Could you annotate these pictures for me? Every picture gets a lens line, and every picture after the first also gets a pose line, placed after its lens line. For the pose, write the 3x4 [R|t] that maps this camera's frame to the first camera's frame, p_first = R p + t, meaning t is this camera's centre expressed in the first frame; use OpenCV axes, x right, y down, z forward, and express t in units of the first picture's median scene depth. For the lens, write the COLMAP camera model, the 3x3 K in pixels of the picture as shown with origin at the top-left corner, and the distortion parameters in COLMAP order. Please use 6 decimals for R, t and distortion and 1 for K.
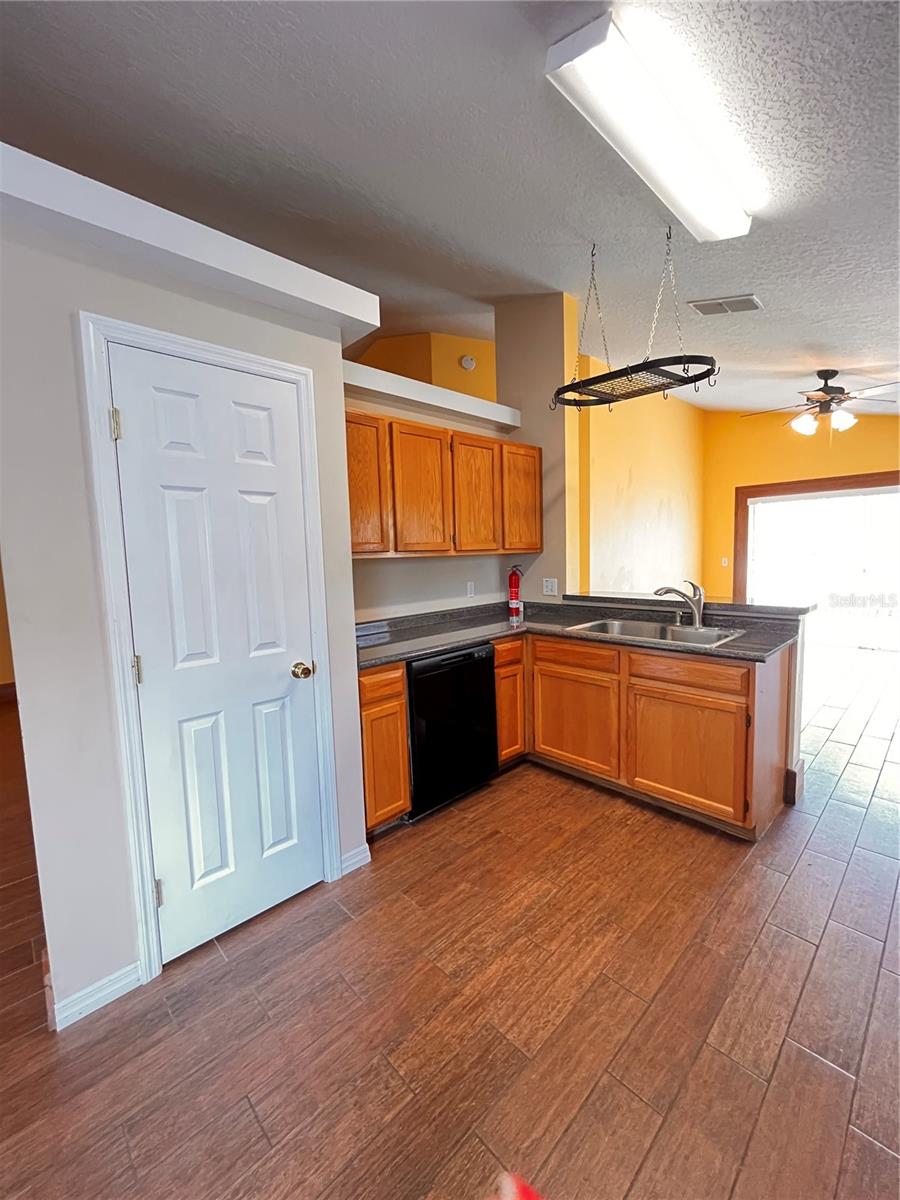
lens RADIAL K [[484.6, 0, 450.7], [0, 484.6, 595.2], [0, 0, 1]] dist [-0.000118, -0.000072]
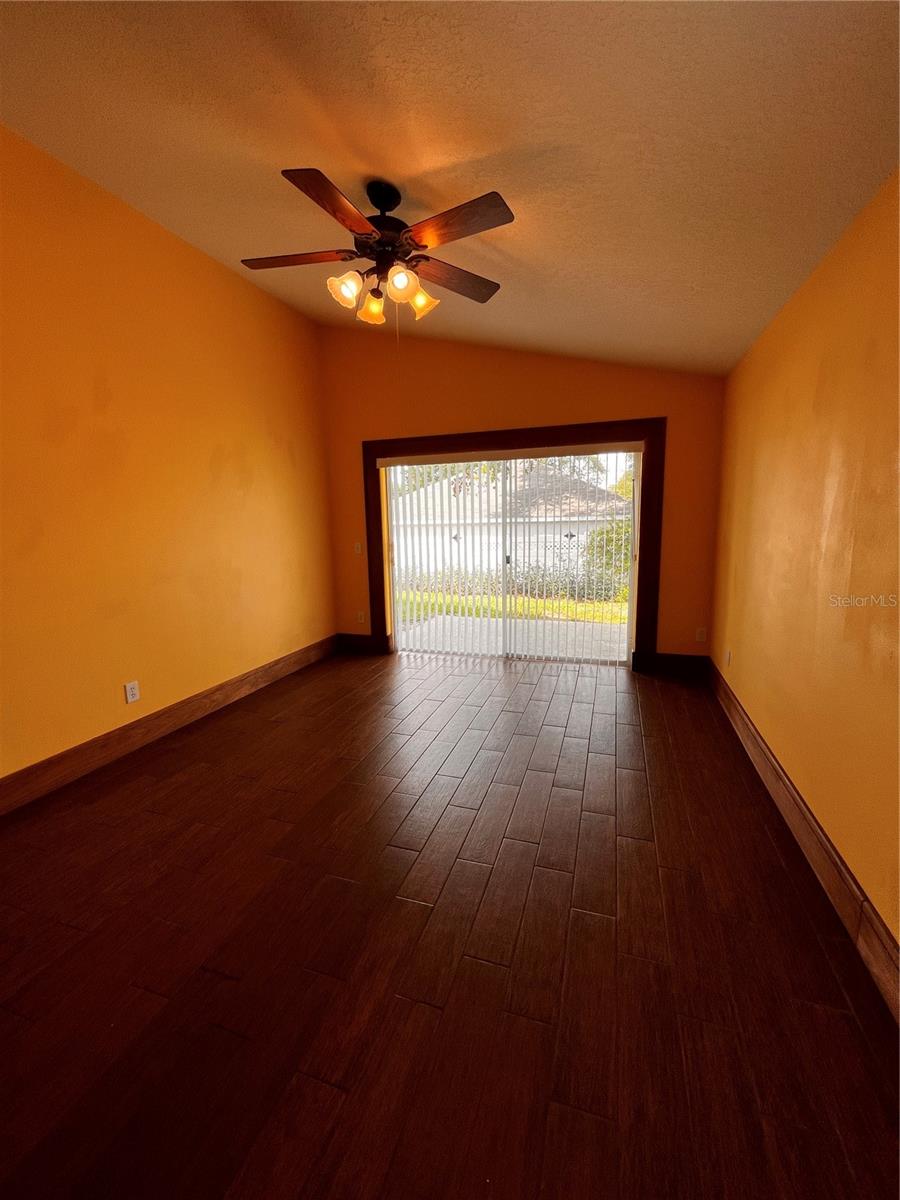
lens RADIAL K [[484.6, 0, 450.7], [0, 484.6, 595.2], [0, 0, 1]] dist [-0.000118, -0.000072]
pose [[0.883560, -0.065154, 0.463764, 0.973295], [0.038796, 0.997054, 0.066161, -0.112960], [-0.466708, -0.040465, 0.883485, 0.843034]]
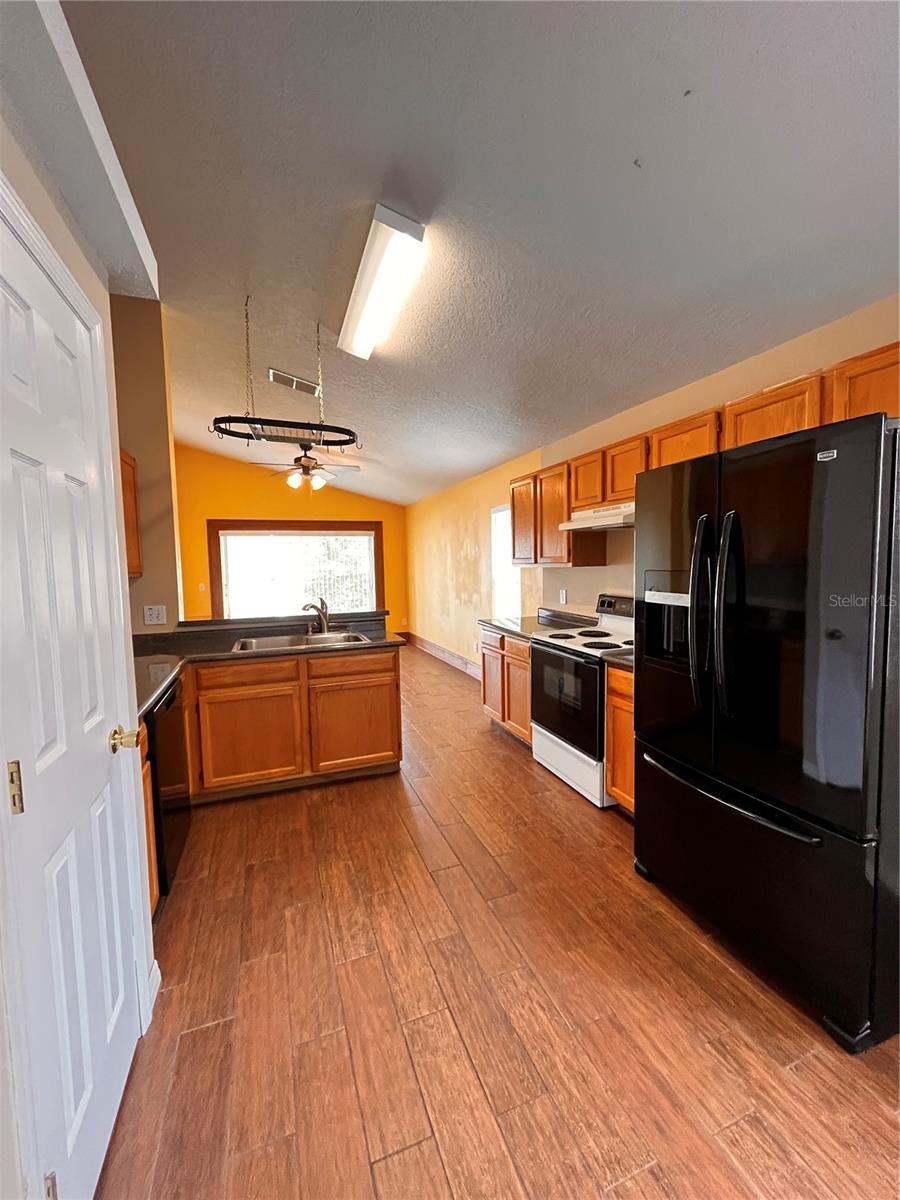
lens RADIAL K [[484.6, 0, 450.7], [0, 484.6, 595.2], [0, 0, 1]] dist [-0.000118, -0.000072]
pose [[0.392838, -0.039822, 0.918745, -0.568074], [0.093711, 0.995595, 0.003085, -0.007548], [-0.914821, 0.084884, 0.394839, 0.205095]]
